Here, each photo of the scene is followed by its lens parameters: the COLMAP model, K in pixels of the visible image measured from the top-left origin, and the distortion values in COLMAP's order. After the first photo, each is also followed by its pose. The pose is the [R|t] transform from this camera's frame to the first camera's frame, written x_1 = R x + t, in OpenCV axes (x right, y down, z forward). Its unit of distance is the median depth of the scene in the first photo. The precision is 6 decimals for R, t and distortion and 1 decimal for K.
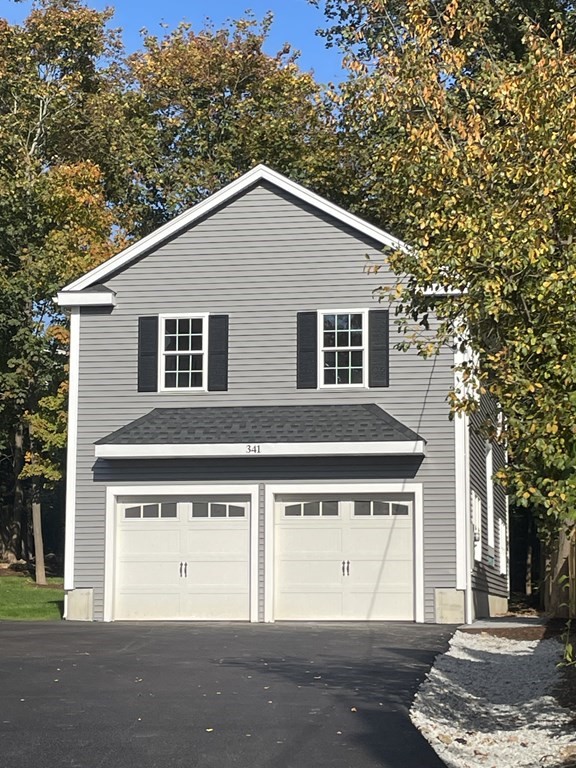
lens RADIAL K [[1712.0, 0, 288.0], [0, 1712.0, 384.0], [0, 0, 1]] dist [0.178158, 0.195831]
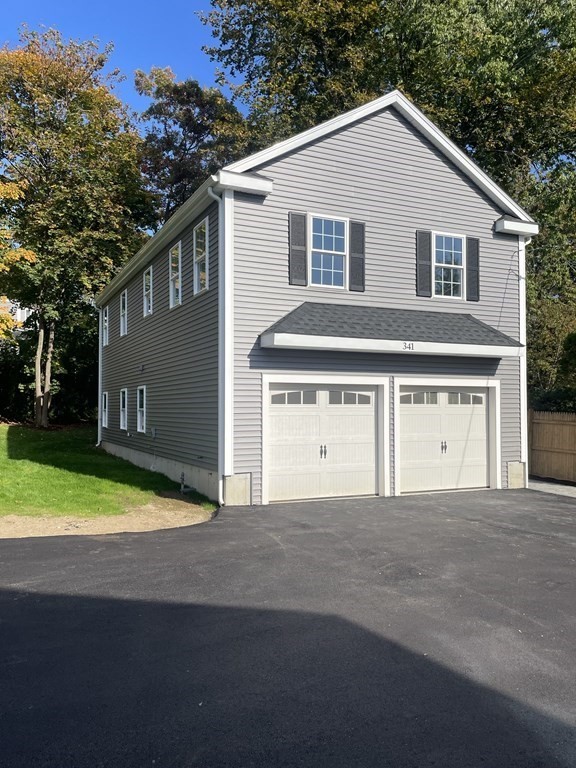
lens RADIAL K [[620.0, 0, 288.0], [0, 620.0, 384.0], [0, 0, 1]] dist [0.069096, -0.005095]
pose [[0.816811, 0.019392, 0.576580, -0.307707], [-0.076423, 0.994264, 0.074825, 0.037043], [-0.571821, -0.105182, 0.813607, 0.692980]]
